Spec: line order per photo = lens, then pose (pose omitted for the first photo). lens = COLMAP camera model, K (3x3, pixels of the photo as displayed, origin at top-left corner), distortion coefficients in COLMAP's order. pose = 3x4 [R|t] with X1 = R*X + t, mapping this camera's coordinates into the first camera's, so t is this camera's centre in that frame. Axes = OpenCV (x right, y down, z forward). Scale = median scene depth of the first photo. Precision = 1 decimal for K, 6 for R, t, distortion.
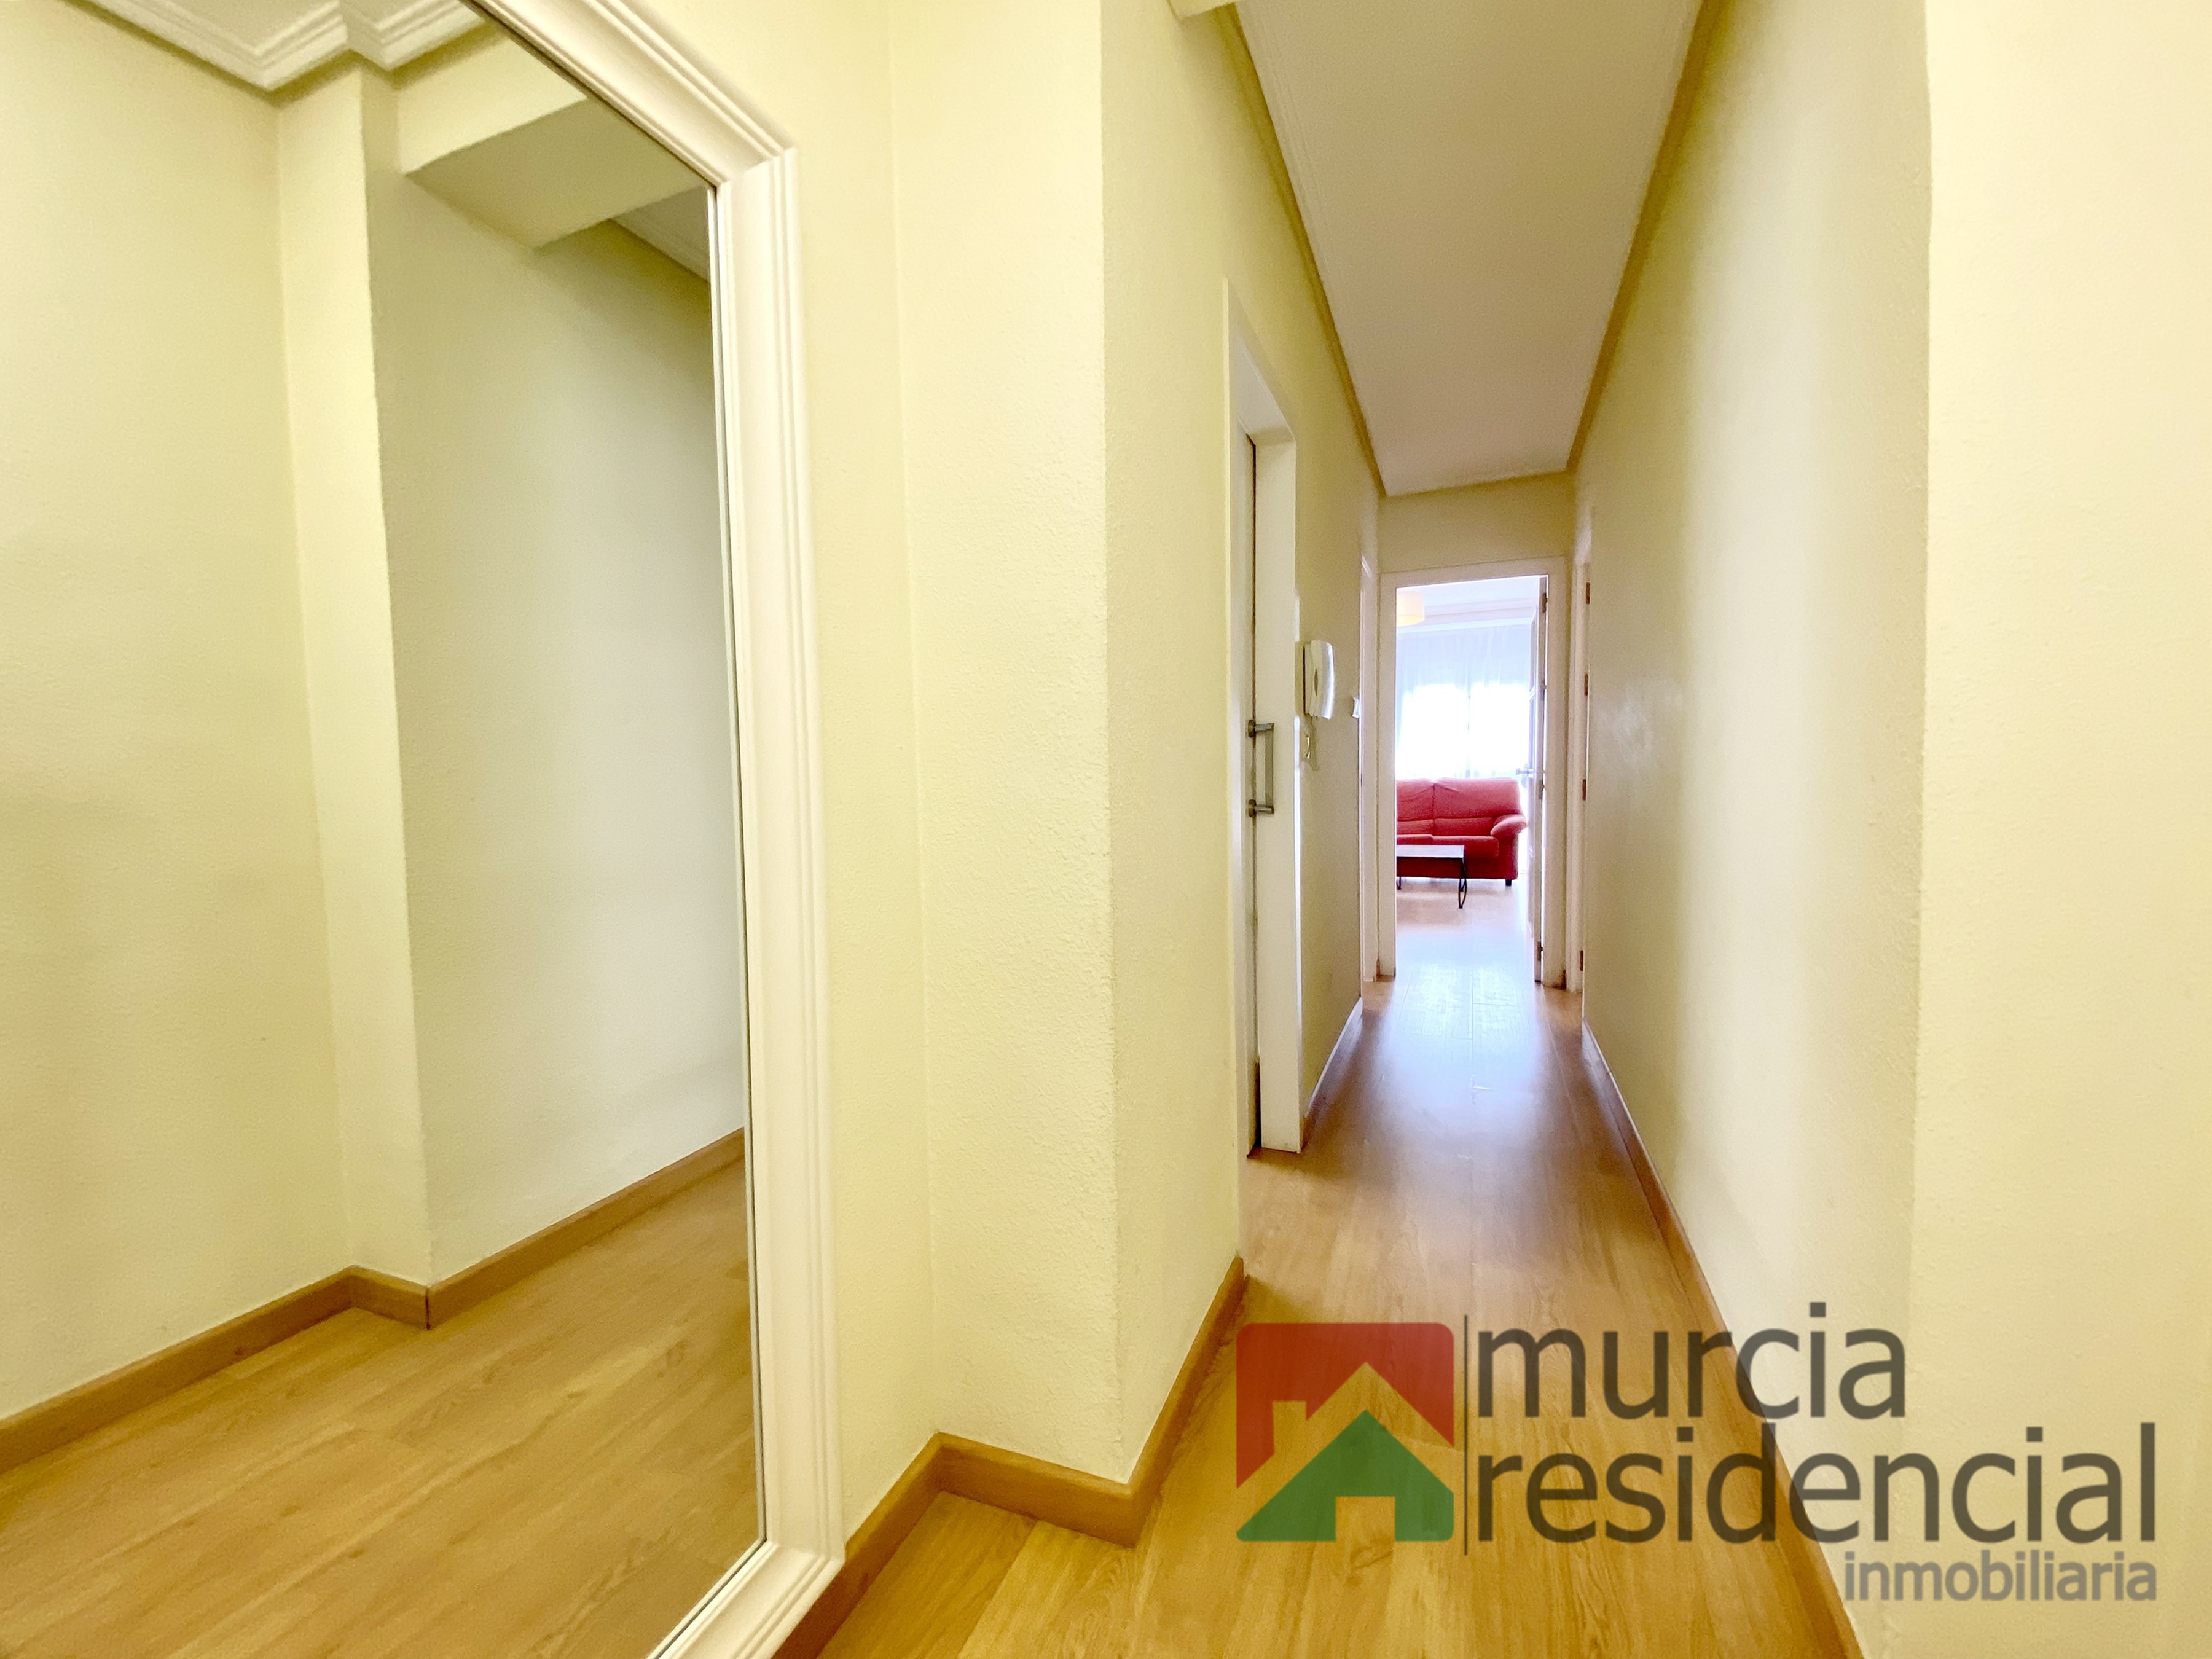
lens RADIAL K [[893.0, 0, 1101.2], [0, 893.0, 821.5], [0, 0, 1]] dist [0.059337, -0.033916]
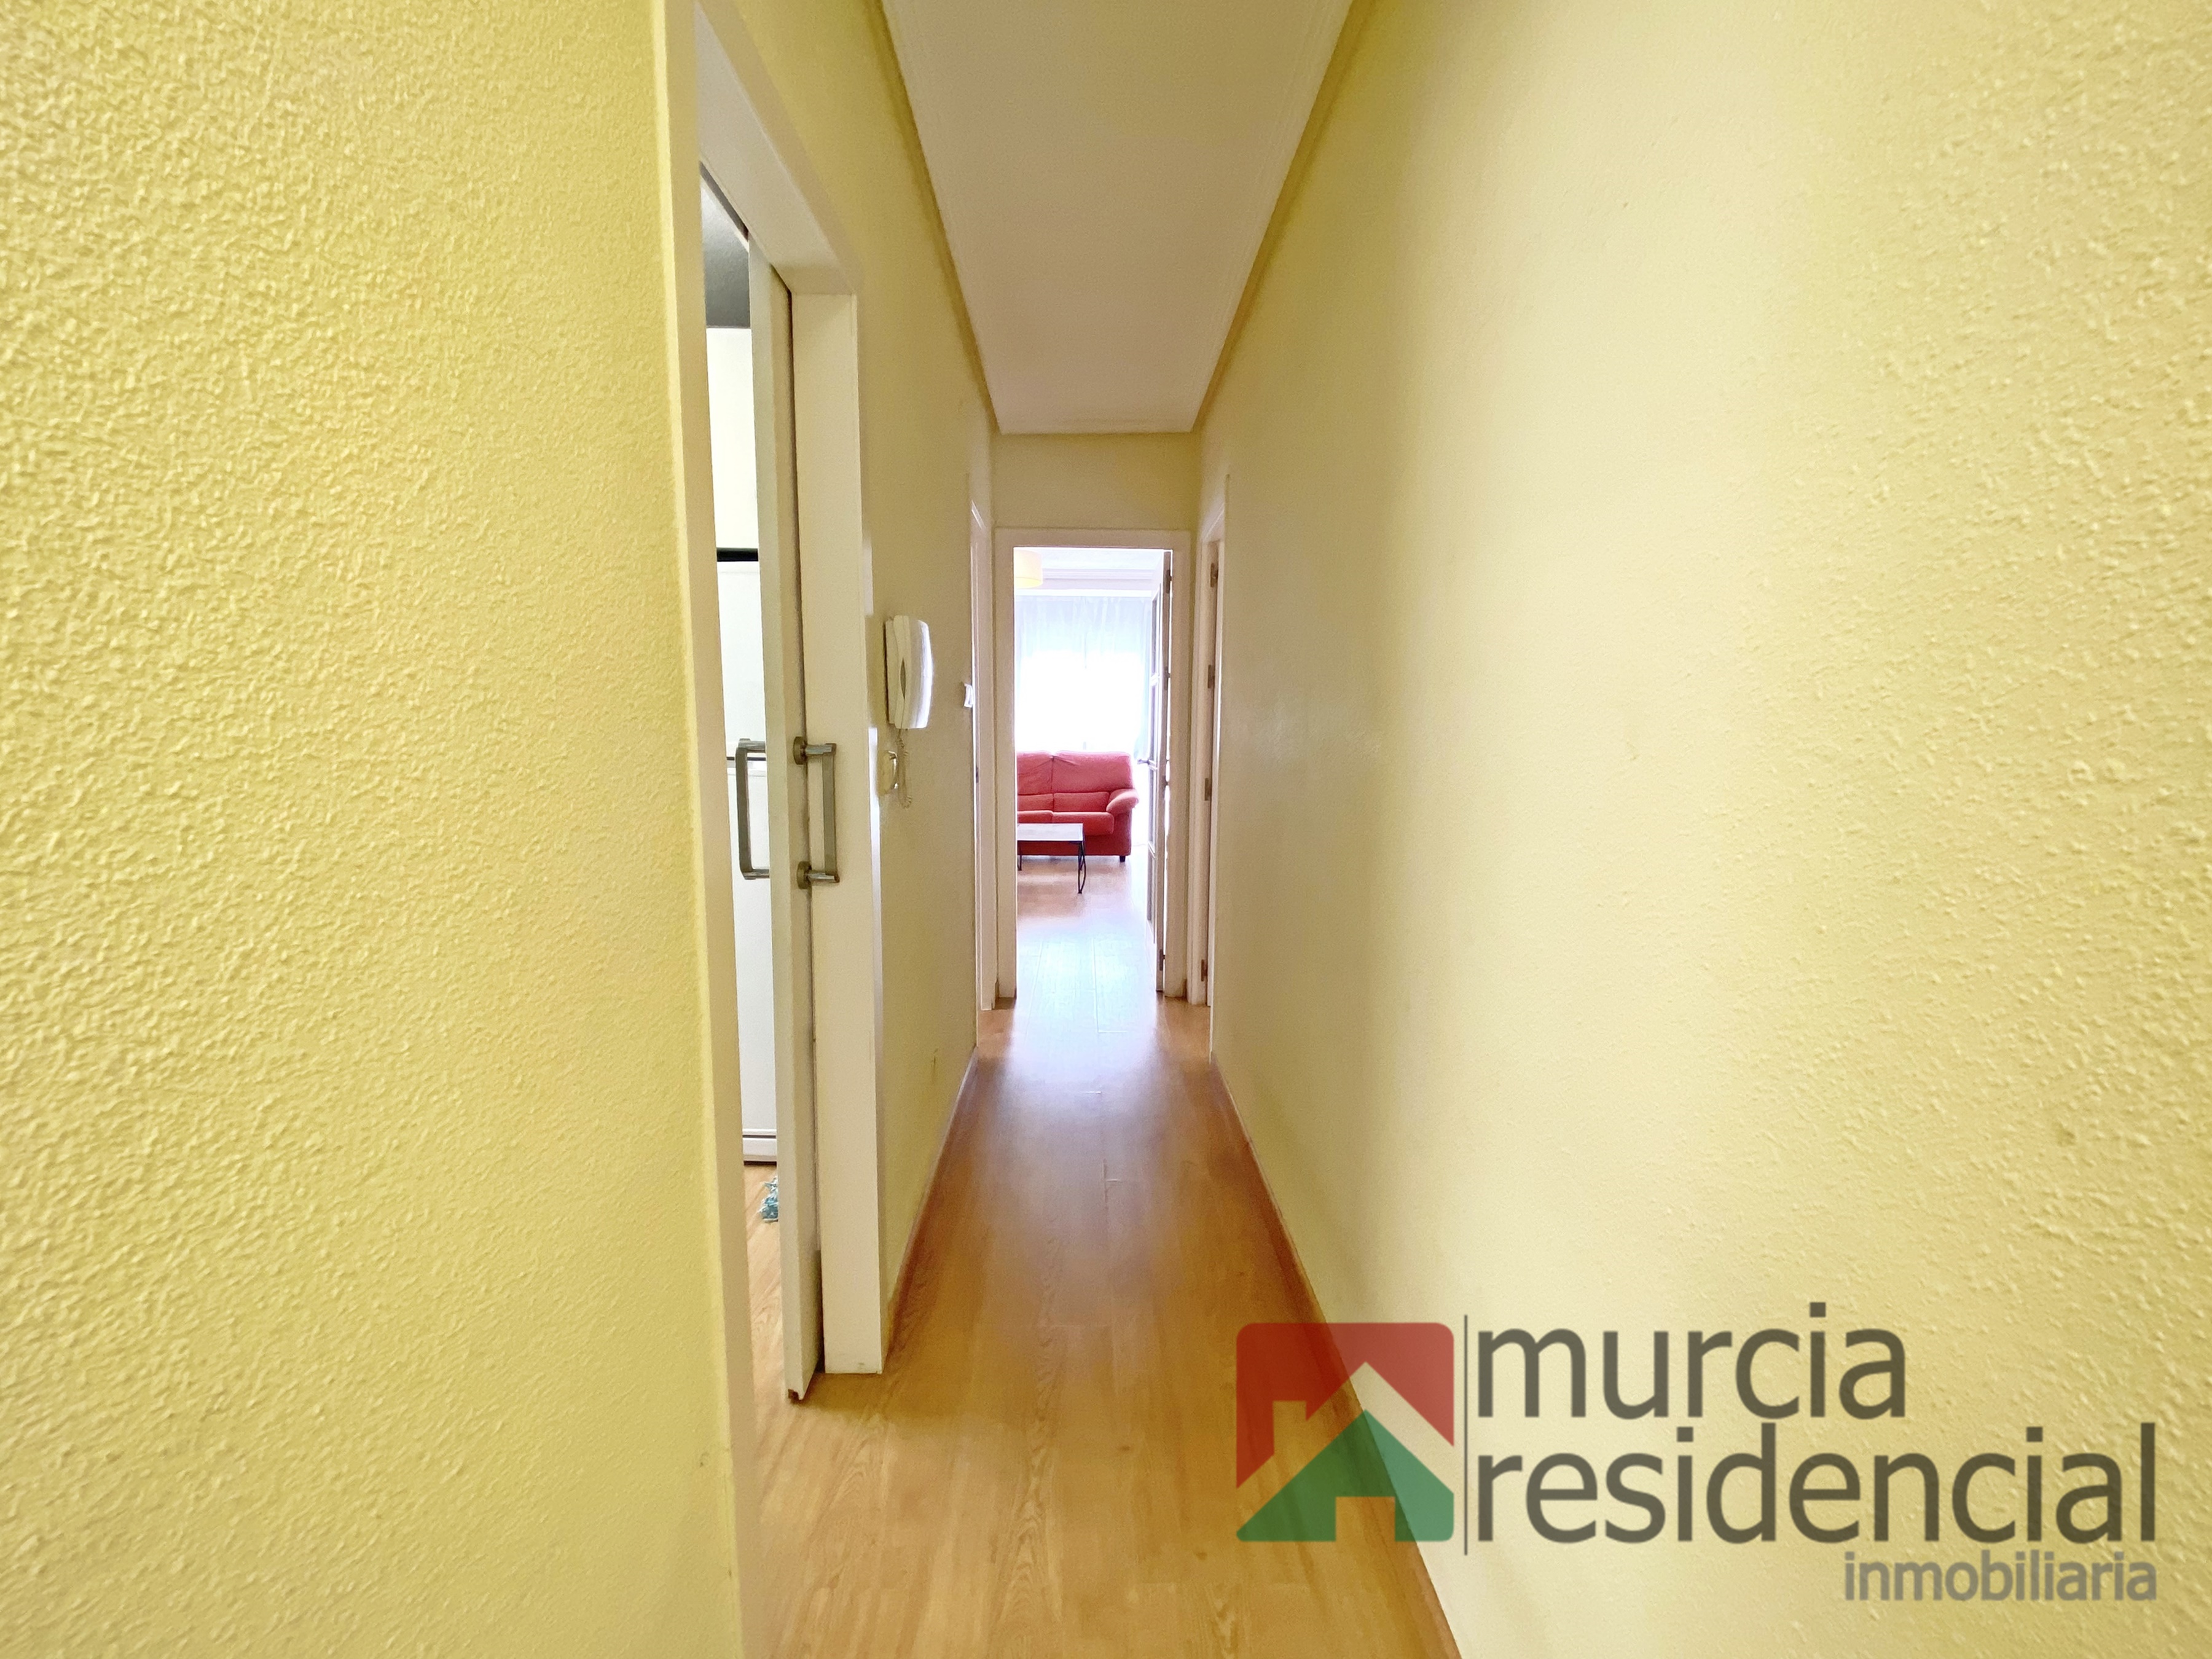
lens RADIAL K [[893.0, 0, 1101.2], [0, 893.0, 821.5], [0, 0, 1]] dist [0.059337, -0.033916]
pose [[0.916066, -0.023976, 0.400311, 0.066370], [0.000634, 0.998296, 0.058342, -0.055916], [-0.401028, -0.053191, 0.914520, 0.203555]]
